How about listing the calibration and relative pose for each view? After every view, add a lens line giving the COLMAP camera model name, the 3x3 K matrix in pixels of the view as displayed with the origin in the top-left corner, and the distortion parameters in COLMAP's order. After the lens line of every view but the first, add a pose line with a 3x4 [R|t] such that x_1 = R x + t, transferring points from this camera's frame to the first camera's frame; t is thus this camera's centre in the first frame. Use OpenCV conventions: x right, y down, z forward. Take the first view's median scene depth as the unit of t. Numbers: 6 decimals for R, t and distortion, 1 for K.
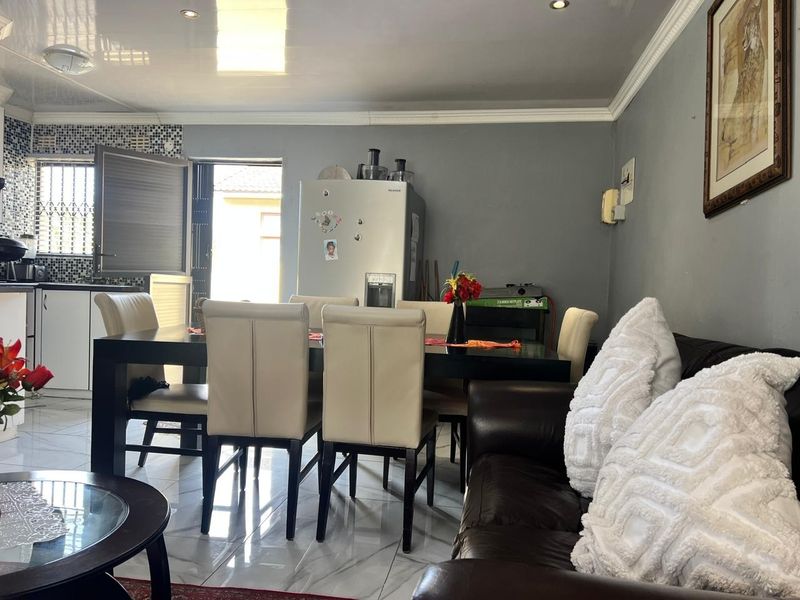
lens RADIAL K [[612.6, 0, 401.3], [0, 612.6, 299.1], [0, 0, 1]] dist [0.026927, -0.011008]
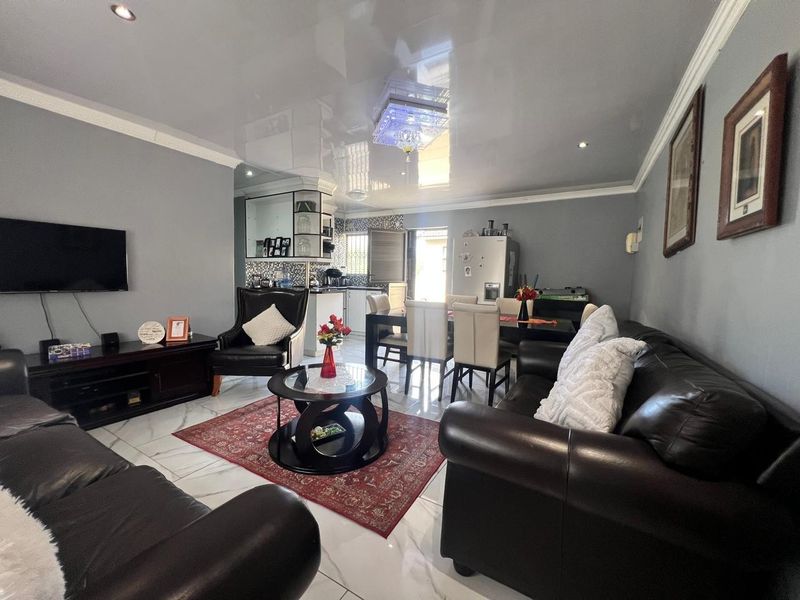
lens RADIAL K [[329.2, 0, 397.2], [0, 329.2, 294.6], [0, 0, 1]] dist [0.025226, -0.000195]
pose [[0.928076, 0.007248, -0.372319, 0.100981], [0.002574, 0.999662, 0.025876, -0.040111], [0.372381, -0.024974, 0.927744, -0.168070]]
